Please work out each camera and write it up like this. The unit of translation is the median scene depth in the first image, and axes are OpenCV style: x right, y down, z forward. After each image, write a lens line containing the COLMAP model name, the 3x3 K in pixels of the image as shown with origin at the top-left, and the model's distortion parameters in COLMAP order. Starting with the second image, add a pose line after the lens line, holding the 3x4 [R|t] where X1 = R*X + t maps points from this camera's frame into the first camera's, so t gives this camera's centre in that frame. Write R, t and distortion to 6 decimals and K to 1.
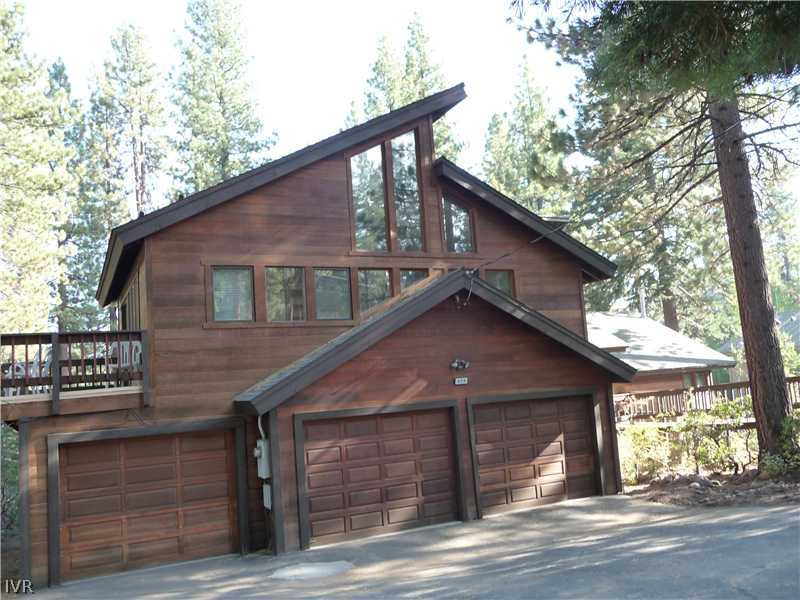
lens RADIAL K [[669.4, 0, 400.0], [0, 669.4, 300.0], [0, 0, 1]] dist [-0.041680, 0.030088]
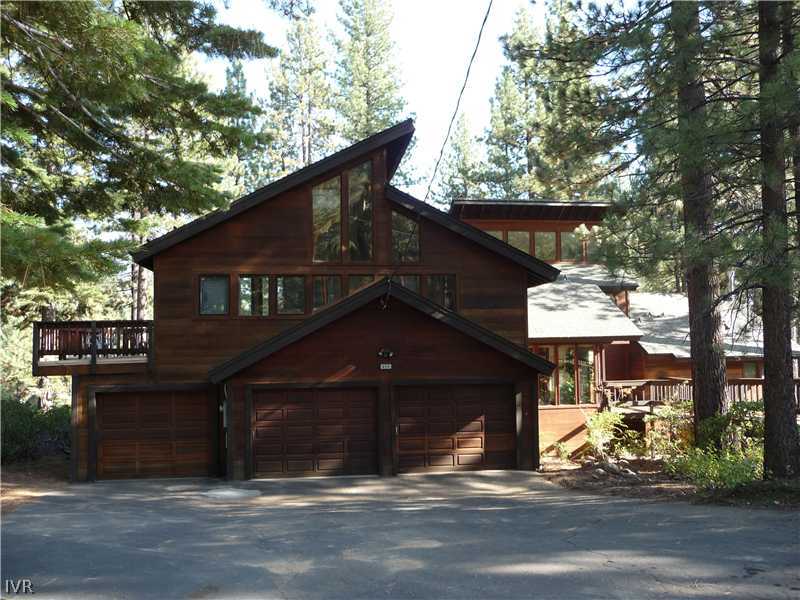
lens RADIAL K [[669.4, 0, 400.0], [0, 669.4, 300.0], [0, 0, 1]] dist [-0.041680, 0.030088]
pose [[0.945341, 0.037113, -0.323963, 0.526347], [-0.012787, 0.996957, 0.076898, -0.102369], [0.325831, -0.068552, 0.942939, -0.172656]]
